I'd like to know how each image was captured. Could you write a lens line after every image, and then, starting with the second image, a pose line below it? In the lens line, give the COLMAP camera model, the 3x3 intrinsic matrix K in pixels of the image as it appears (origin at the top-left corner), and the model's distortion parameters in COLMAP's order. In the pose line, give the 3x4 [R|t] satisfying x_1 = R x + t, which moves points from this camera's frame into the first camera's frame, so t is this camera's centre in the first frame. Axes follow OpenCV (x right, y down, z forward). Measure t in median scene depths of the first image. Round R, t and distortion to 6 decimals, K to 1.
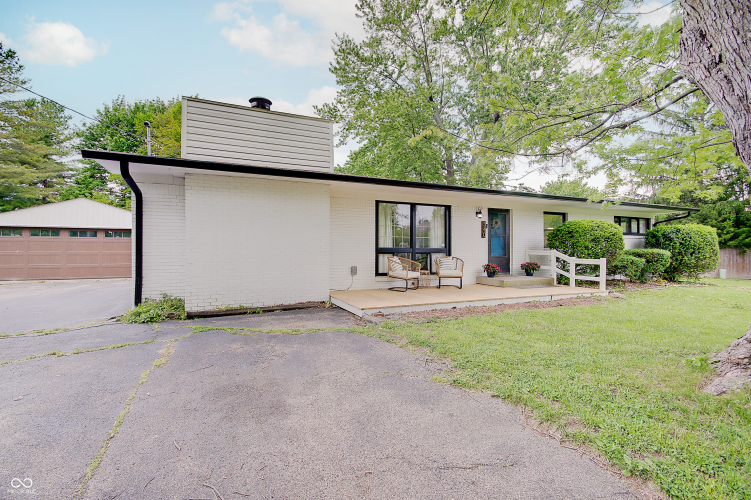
lens RADIAL K [[327.3, 0, 368.9], [0, 327.3, 246.2], [0, 0, 1]] dist [0.015368, -0.013618]
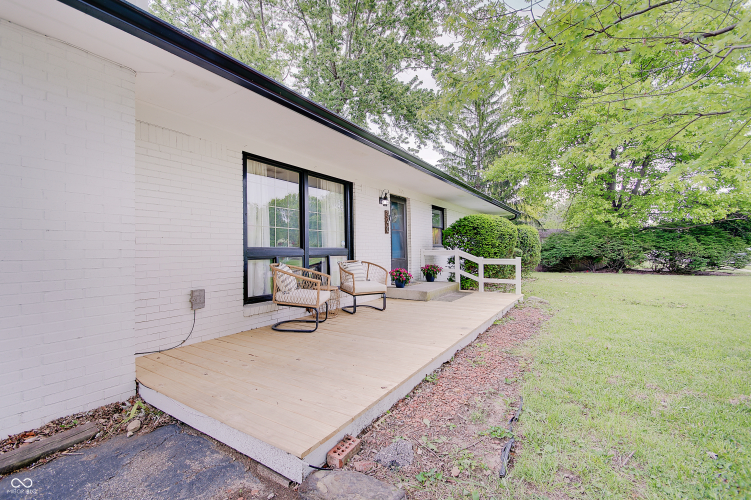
lens RADIAL K [[327.3, 0, 368.9], [0, 327.3, 242.9], [0, 0, 1]] dist [0.015368, -0.013618]
pose [[0.842061, -0.000363, 0.539382, -0.077963], [0.013347, 0.999708, -0.020165, 0.009651], [-0.539217, 0.024179, 0.841820, 0.436702]]
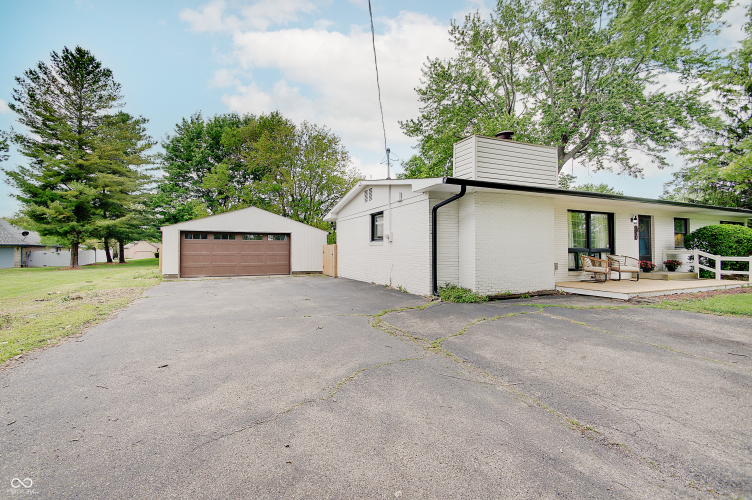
lens RADIAL K [[327.7, 0, 360.2], [0, 327.7, 244.6], [0, 0, 1]] dist [0.015368, -0.013618]
pose [[0.999722, -0.001740, -0.023500, -0.665982], [0.001425, 0.999909, -0.013437, 0.006879], [0.023521, 0.013400, 0.999634, -0.239095]]
